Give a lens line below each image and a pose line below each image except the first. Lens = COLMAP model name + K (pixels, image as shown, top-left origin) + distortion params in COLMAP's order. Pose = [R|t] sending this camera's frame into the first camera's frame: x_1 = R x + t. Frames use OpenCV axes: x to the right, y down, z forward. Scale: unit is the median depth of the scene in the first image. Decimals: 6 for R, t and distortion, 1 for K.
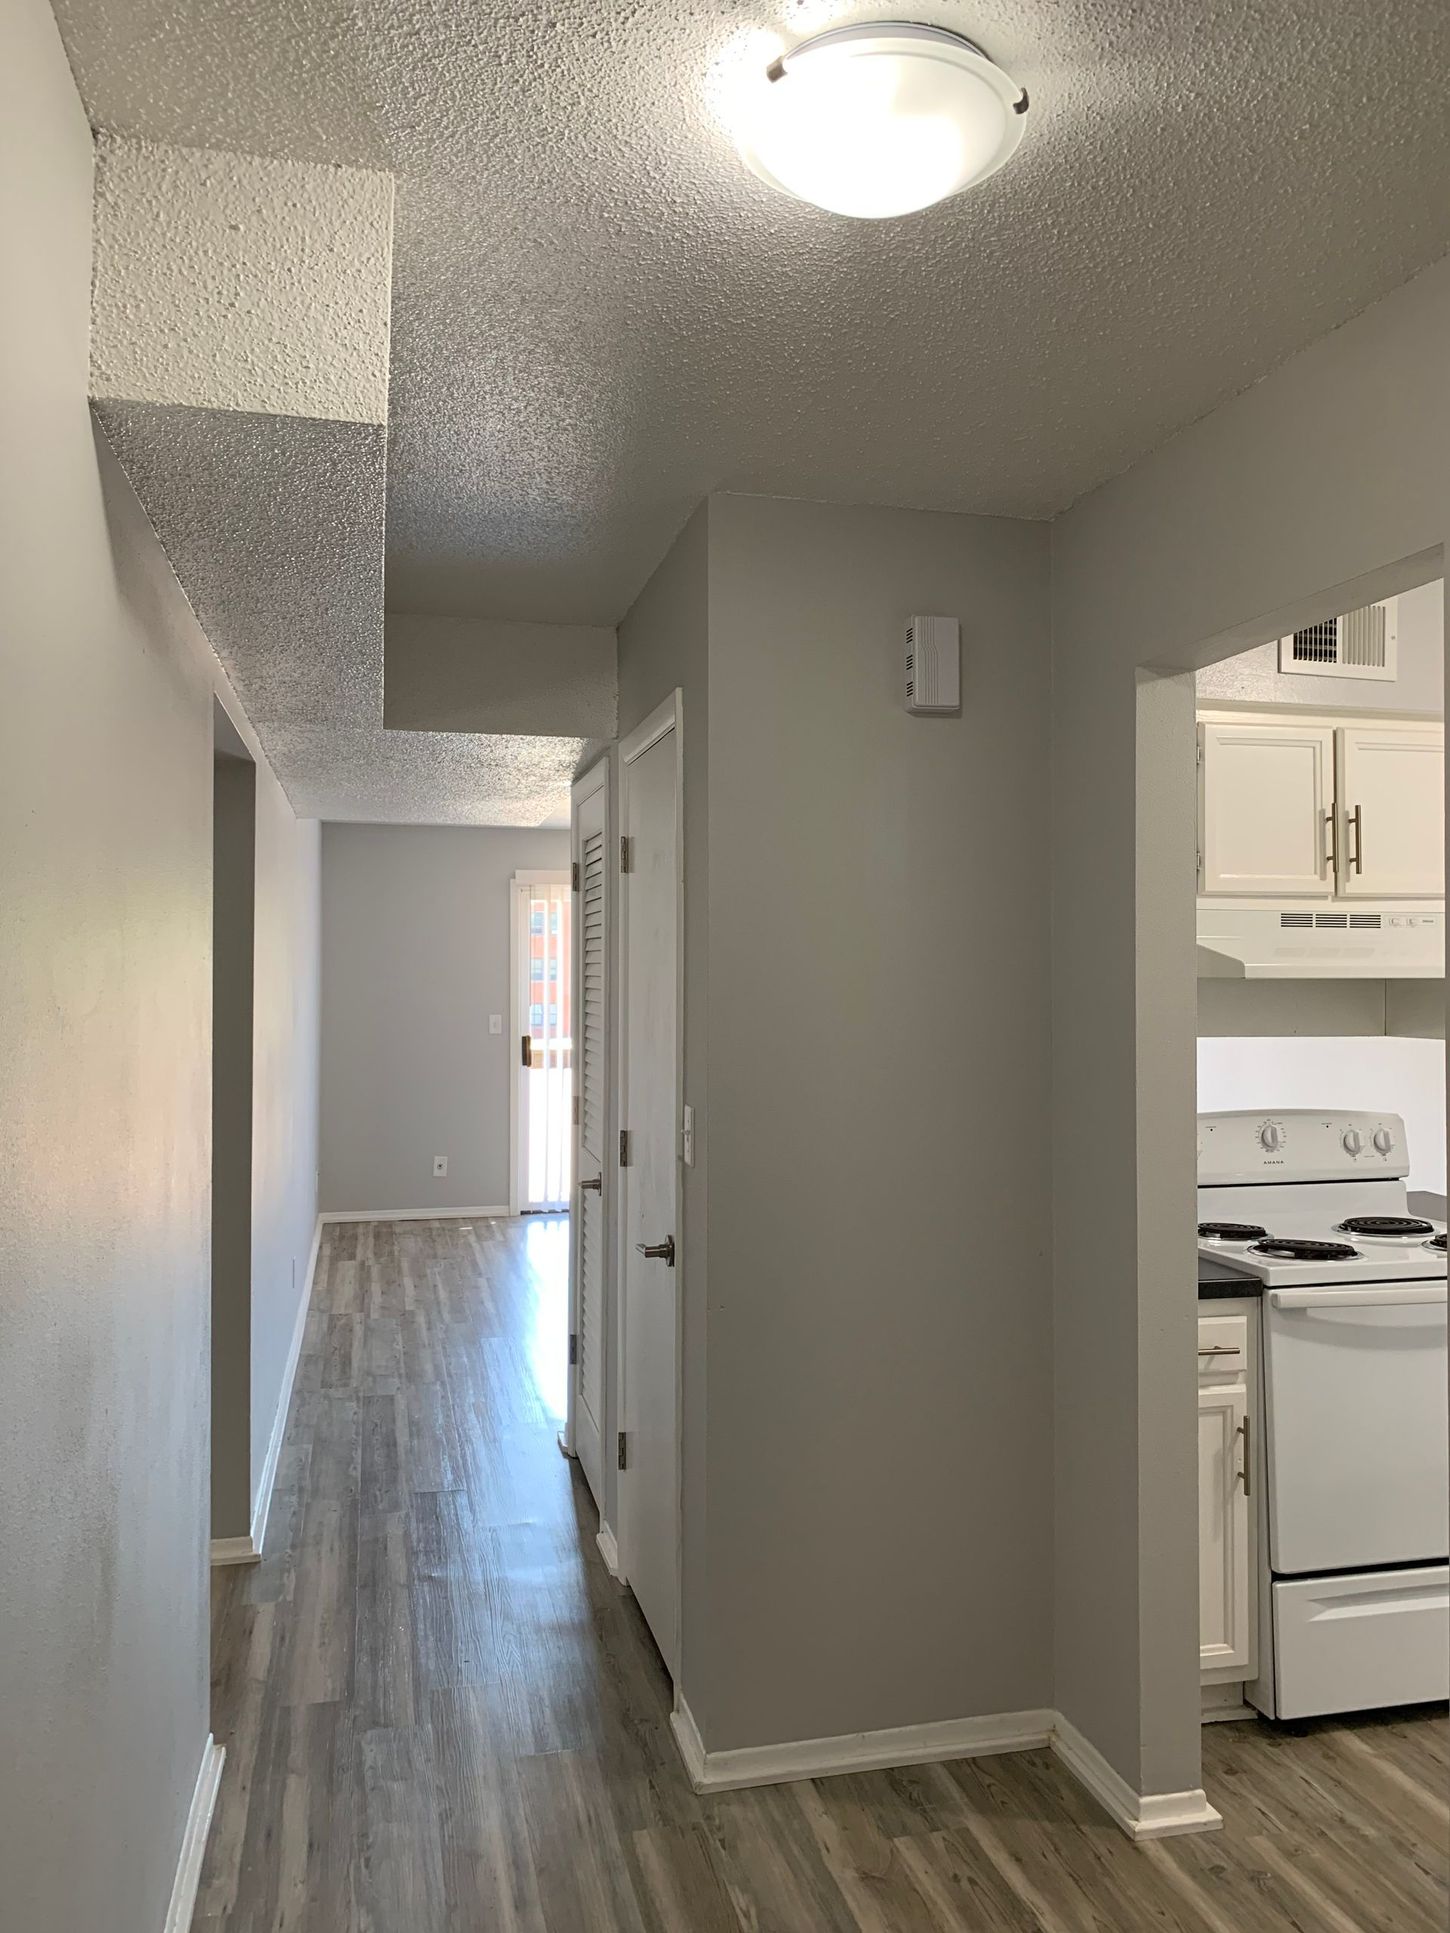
lens RADIAL K [[1482.6, 0, 719.3], [0, 1482.6, 969.9], [0, 0, 1]] dist [0.009895, -0.023839]
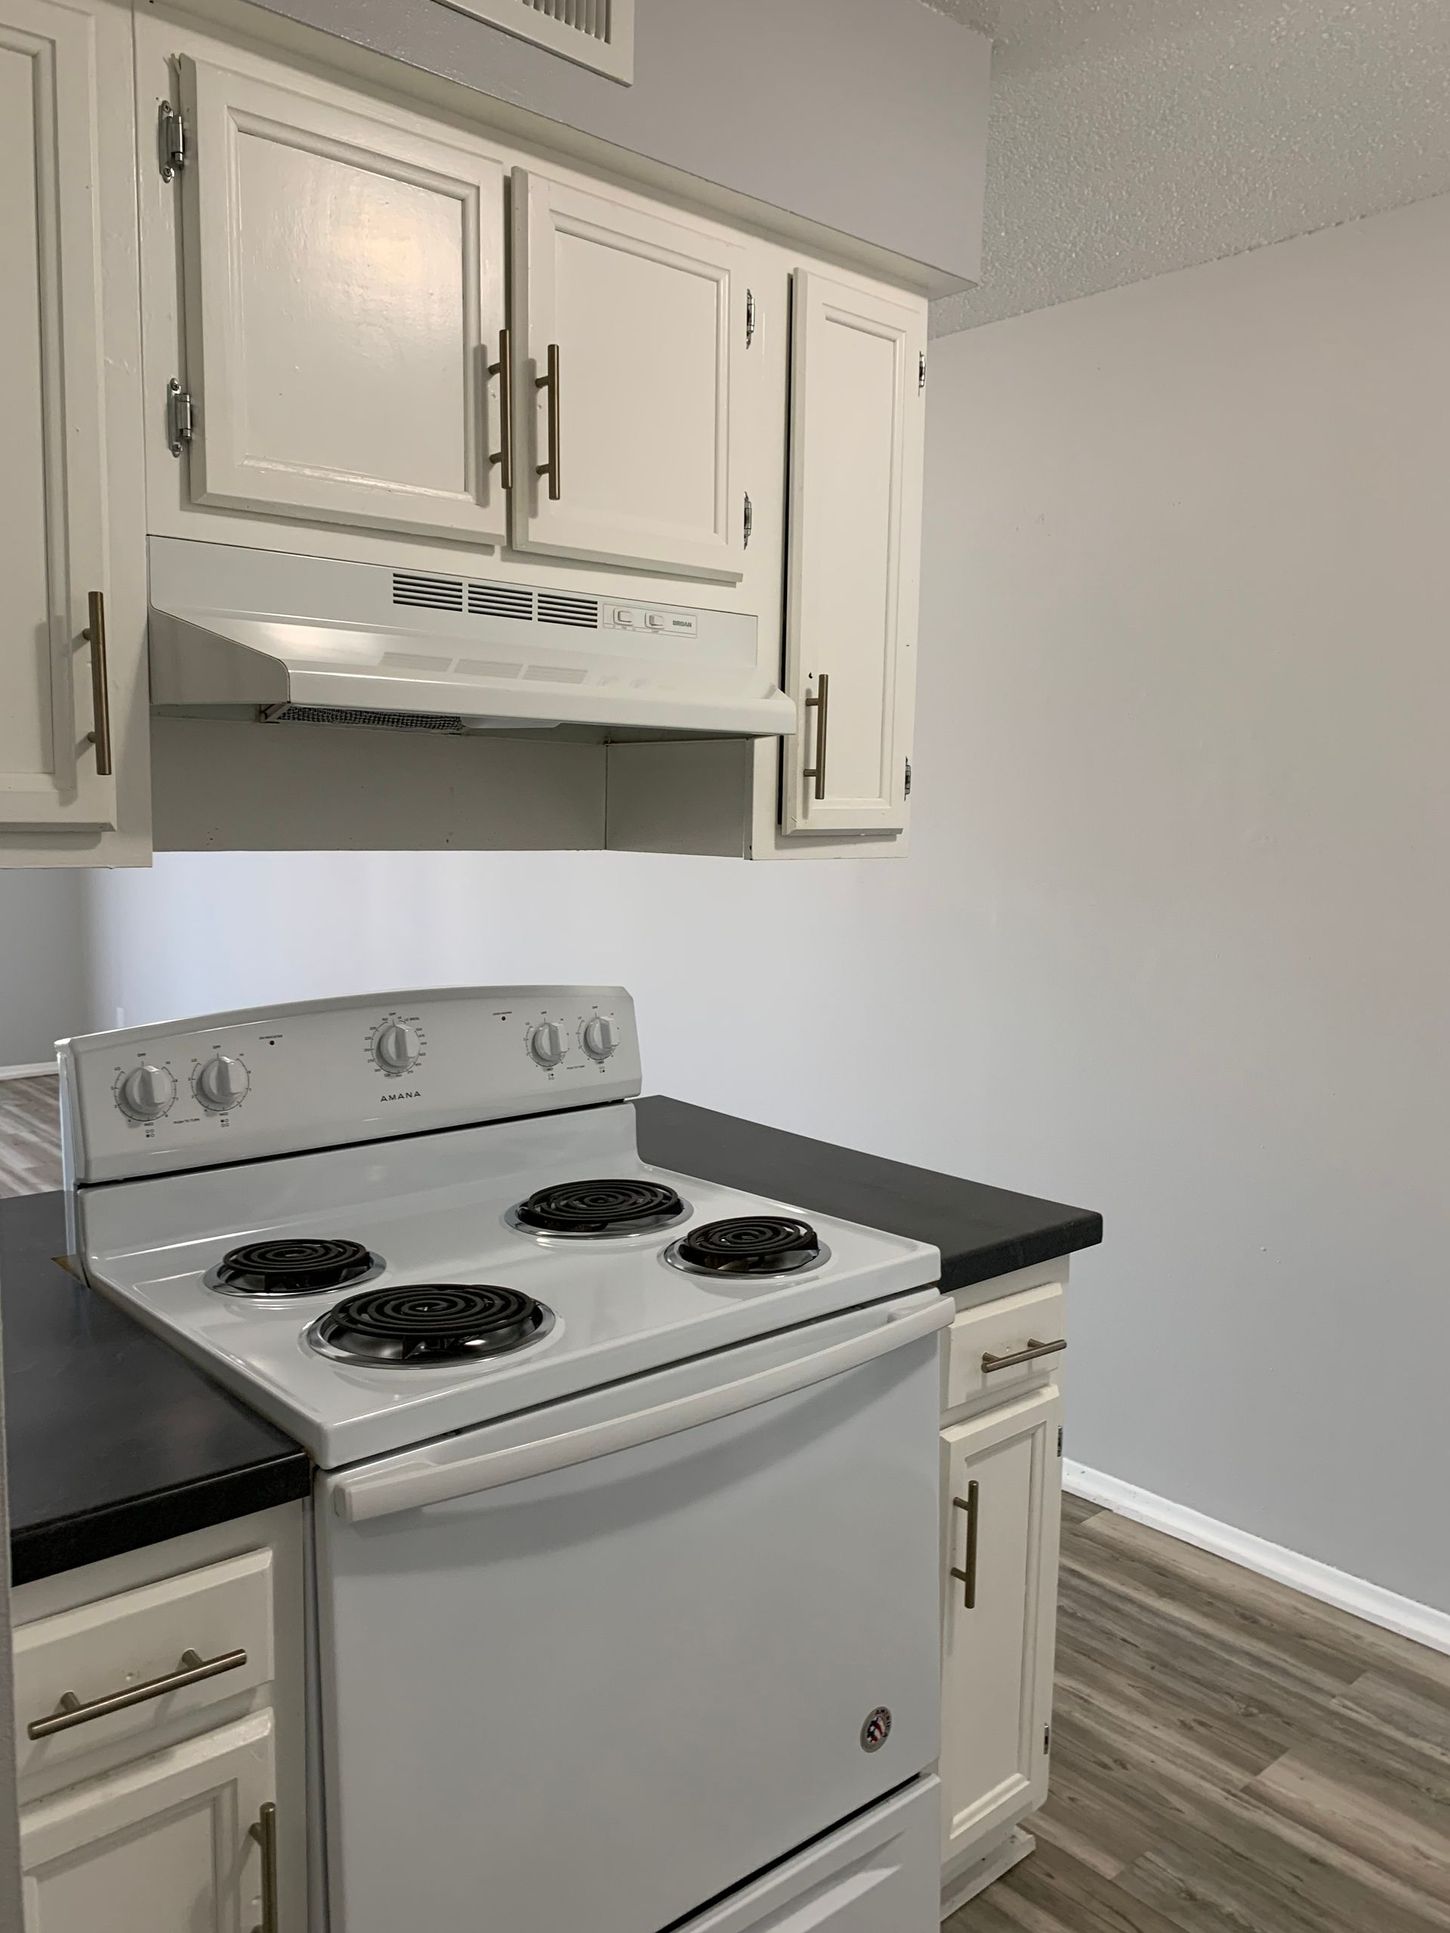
lens RADIAL K [[1482.6, 0, 716.7], [0, 1482.6, 963.3], [0, 0, 1]] dist [0.009895, -0.023839]
pose [[0.882044, -0.036532, 0.469749, 0.248482], [-0.018494, 0.993537, 0.111993, 0.027130], [-0.470805, -0.107470, 0.875667, 0.544997]]
